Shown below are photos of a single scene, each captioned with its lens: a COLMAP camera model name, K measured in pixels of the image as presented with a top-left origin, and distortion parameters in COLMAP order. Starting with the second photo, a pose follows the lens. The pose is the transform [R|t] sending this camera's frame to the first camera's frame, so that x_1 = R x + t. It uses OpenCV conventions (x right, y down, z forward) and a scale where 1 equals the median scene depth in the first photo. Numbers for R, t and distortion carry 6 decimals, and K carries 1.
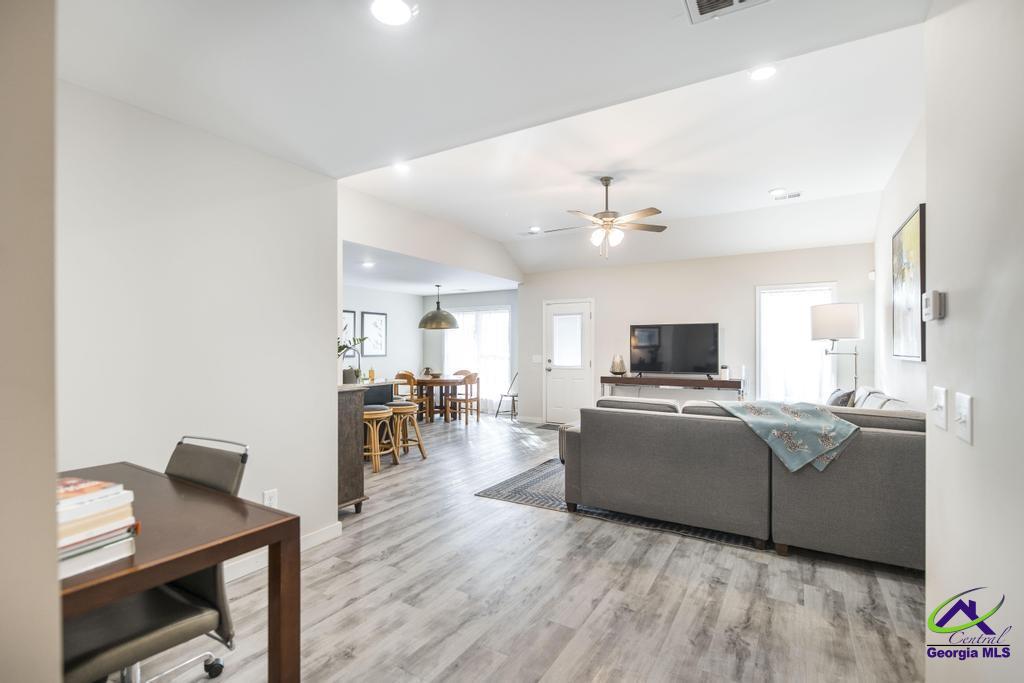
lens RADIAL K [[479.3, 0, 506.1], [0, 479.3, 345.4], [0, 0, 1]] dist [-0.000257, 0.001173]
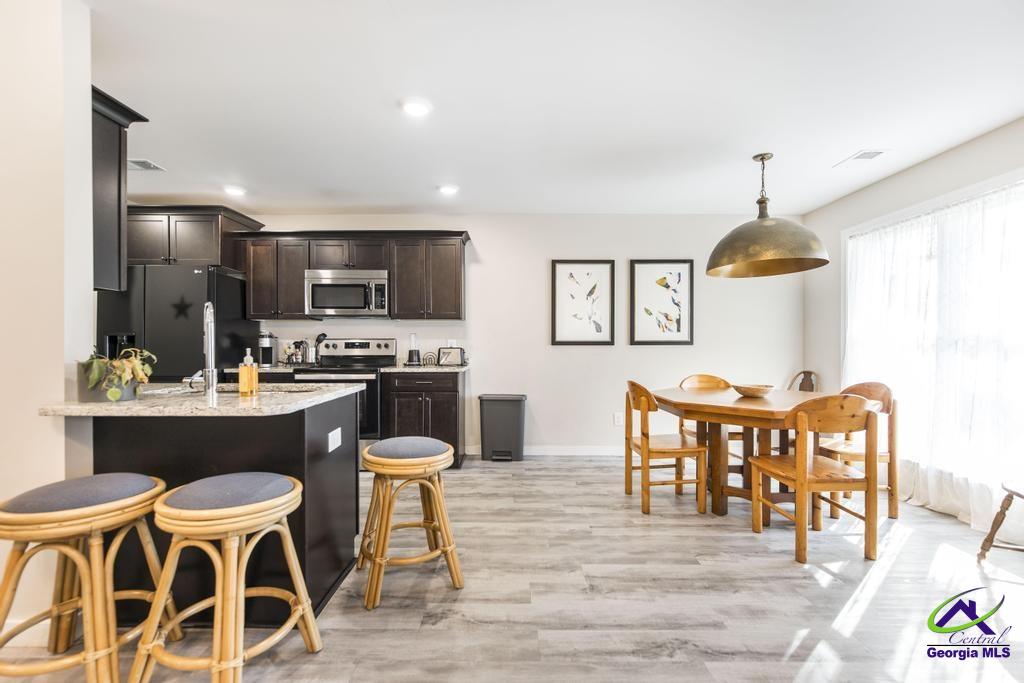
lens RADIAL K [[448.1, 0, 516.8], [0, 448.1, 347.4], [0, 0, 1]] dist [-0.000661, -0.001365]
pose [[0.518920, 0.000189, -0.854823, 0.070195], [0.005341, 0.999980, 0.003464, 0.028417], [0.854806, -0.006364, 0.518909, 0.735701]]
